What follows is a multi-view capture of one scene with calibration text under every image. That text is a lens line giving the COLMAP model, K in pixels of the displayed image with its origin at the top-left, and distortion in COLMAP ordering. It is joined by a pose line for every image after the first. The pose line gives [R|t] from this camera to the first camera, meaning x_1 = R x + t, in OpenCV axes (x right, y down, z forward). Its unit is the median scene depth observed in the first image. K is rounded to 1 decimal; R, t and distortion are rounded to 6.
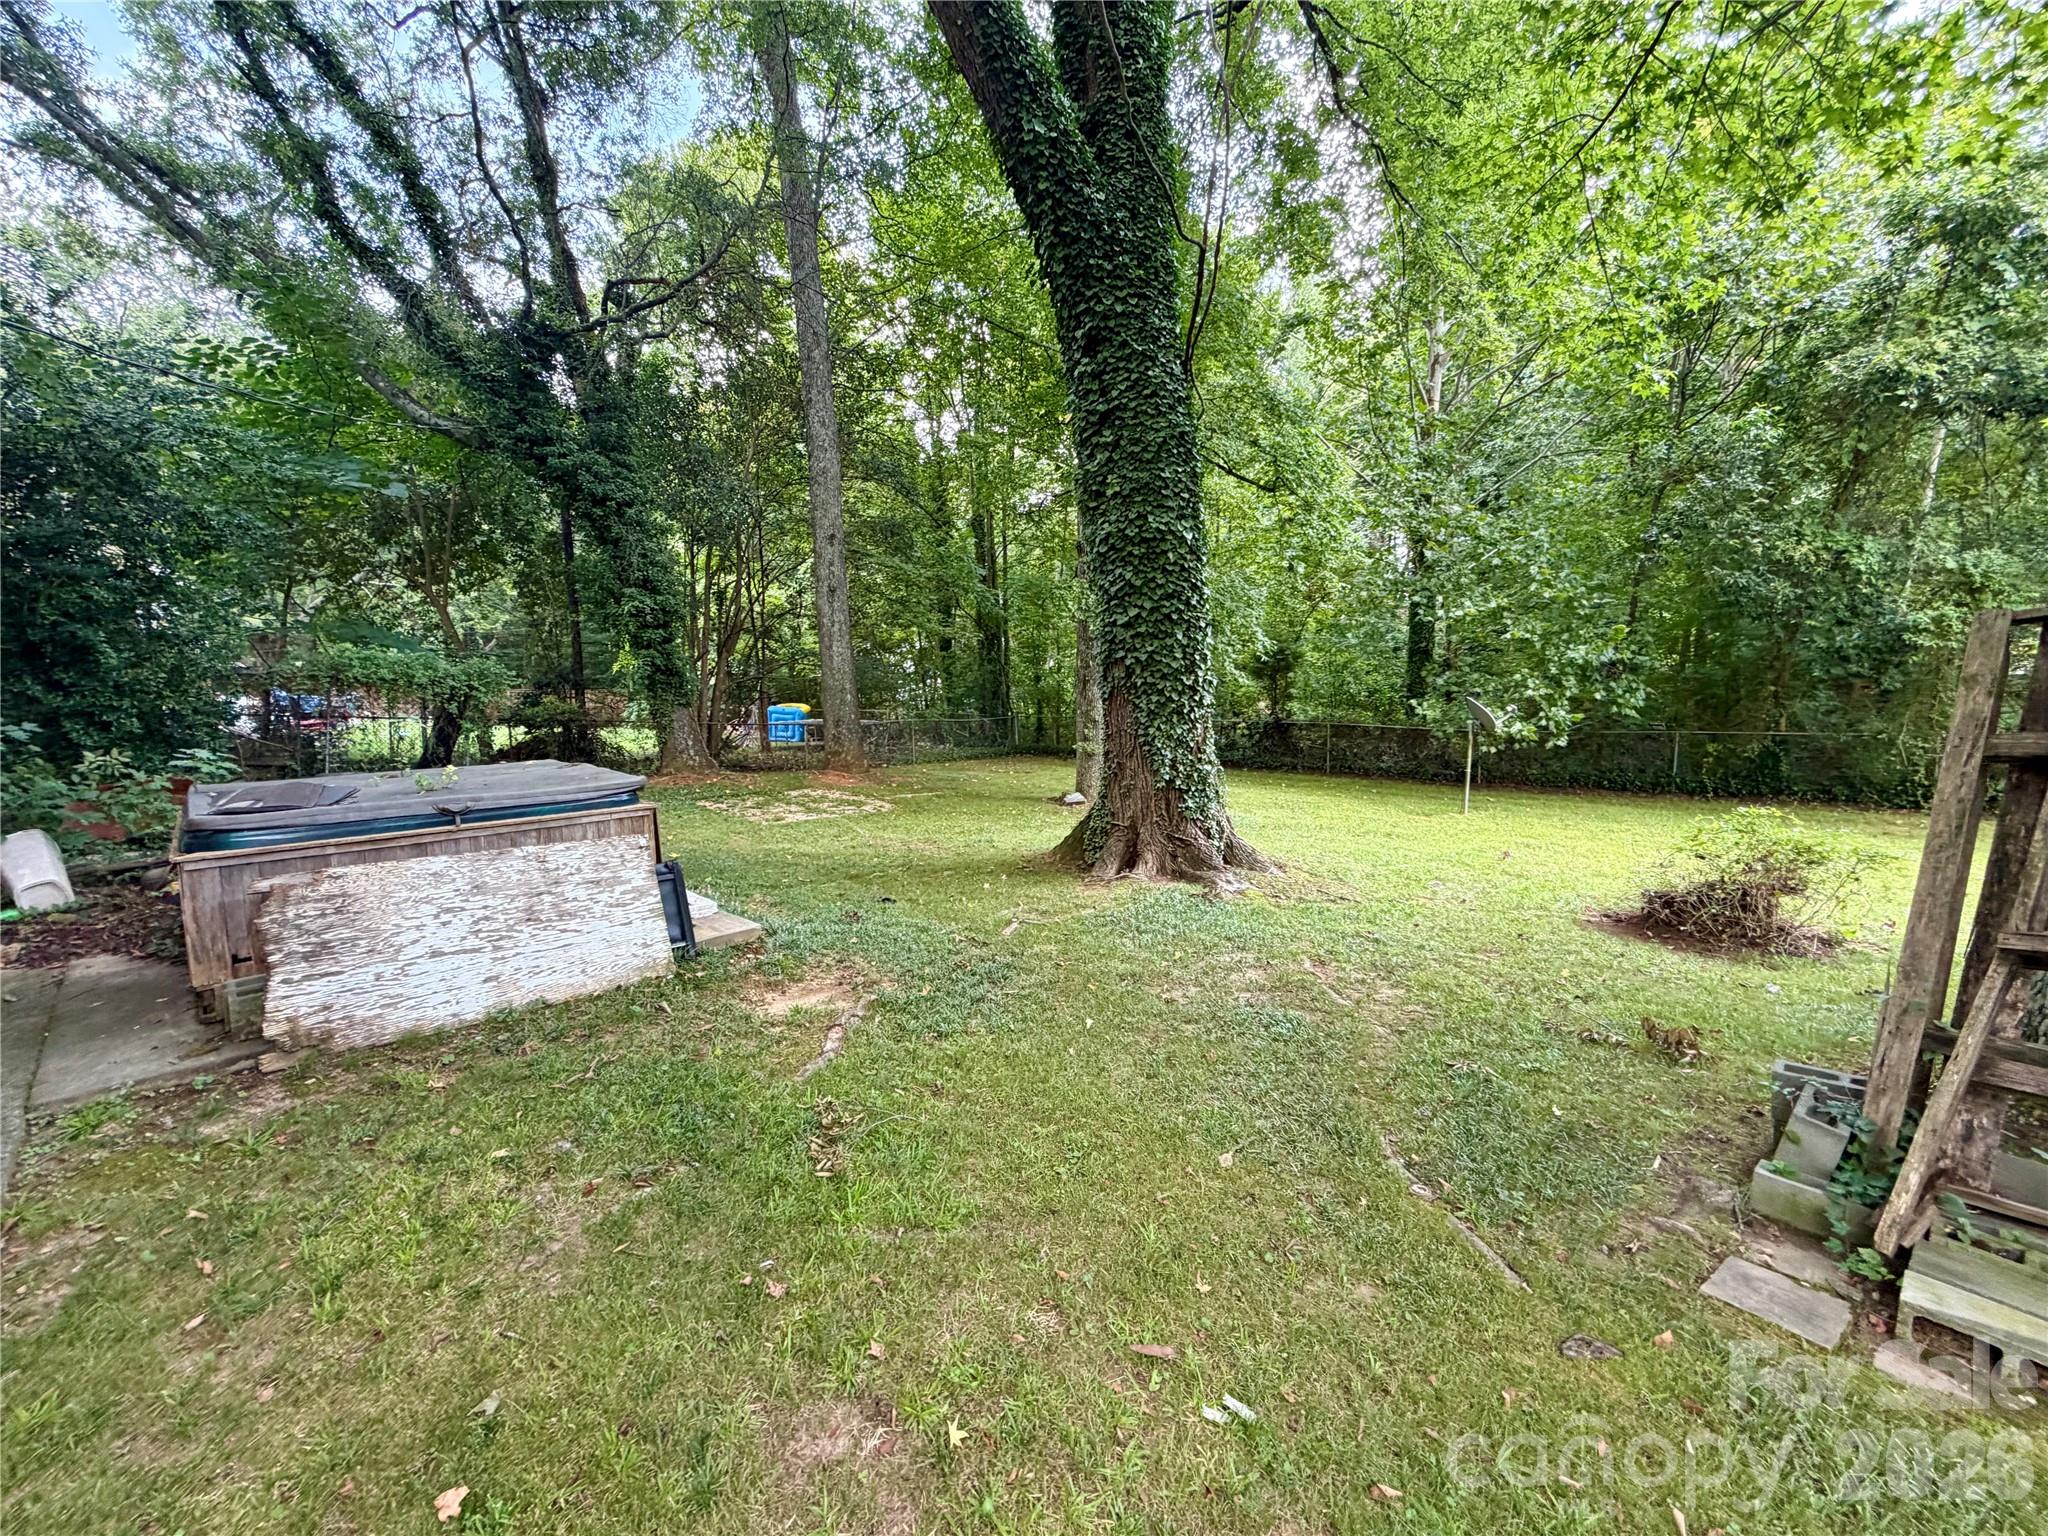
lens RADIAL K [[808.1, 0, 1018.0], [0, 808.1, 776.6], [0, 0, 1]] dist [0.000799, -0.000738]
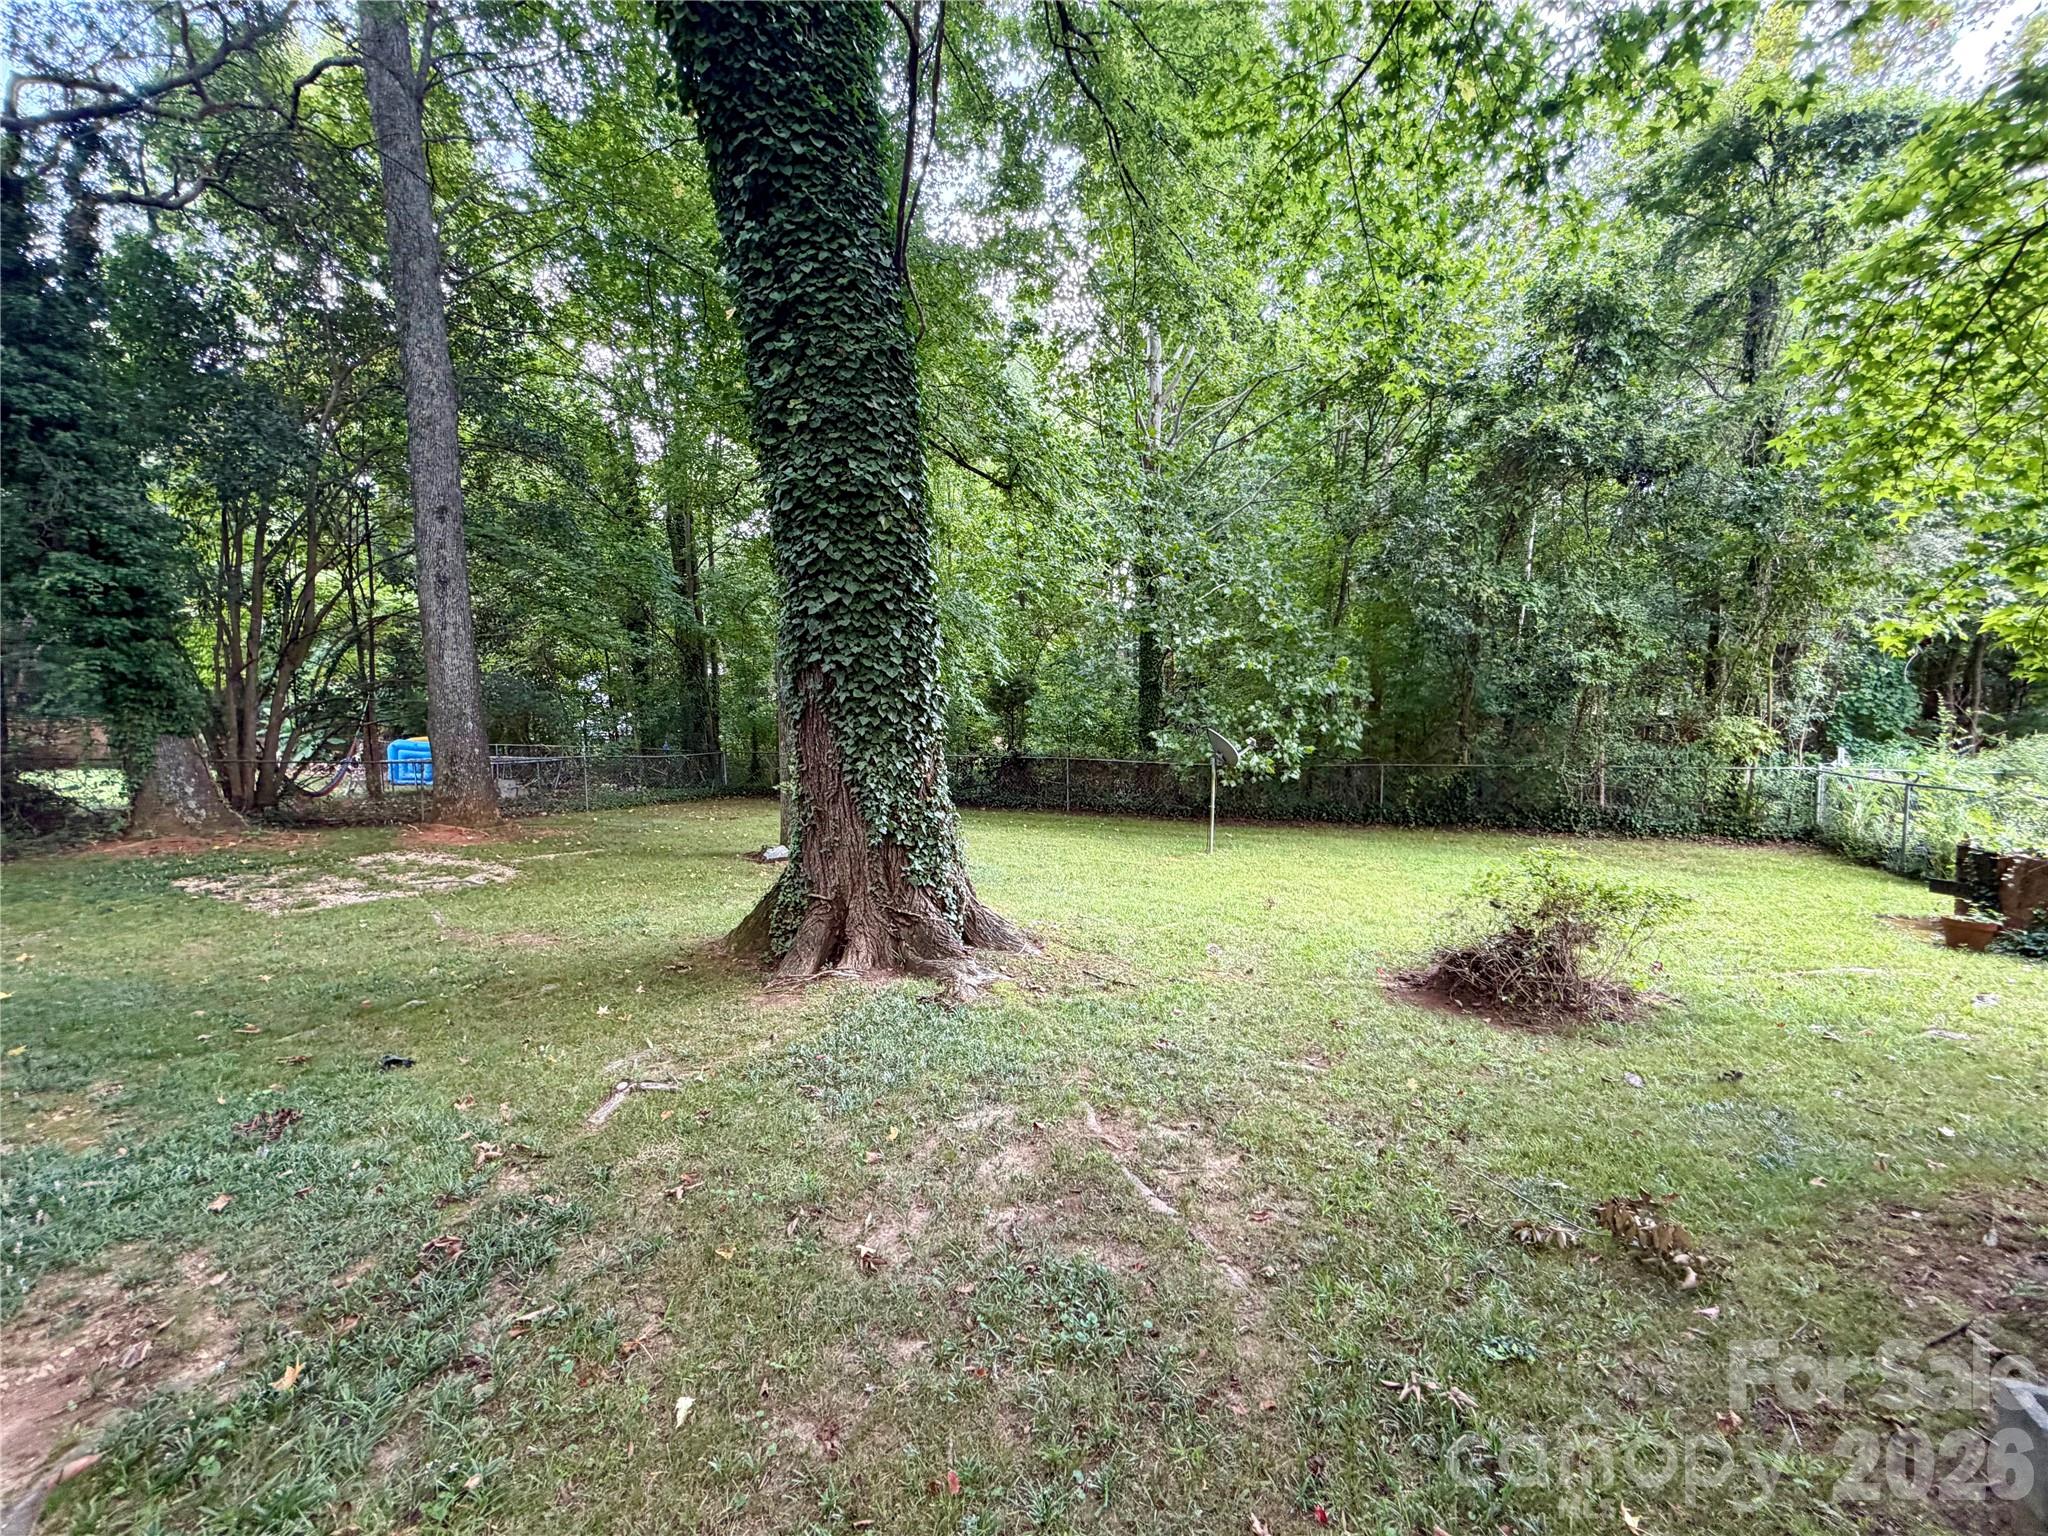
lens RADIAL K [[808.1, 0, 1022.9], [0, 808.1, 770.7], [0, 0, 1]] dist [0.000799, -0.000738]
pose [[0.946973, -0.008430, 0.321201, 0.068805], [0.025511, 0.998473, -0.049007, -0.013072], [-0.320297, 0.054602, 0.945742, 0.271183]]
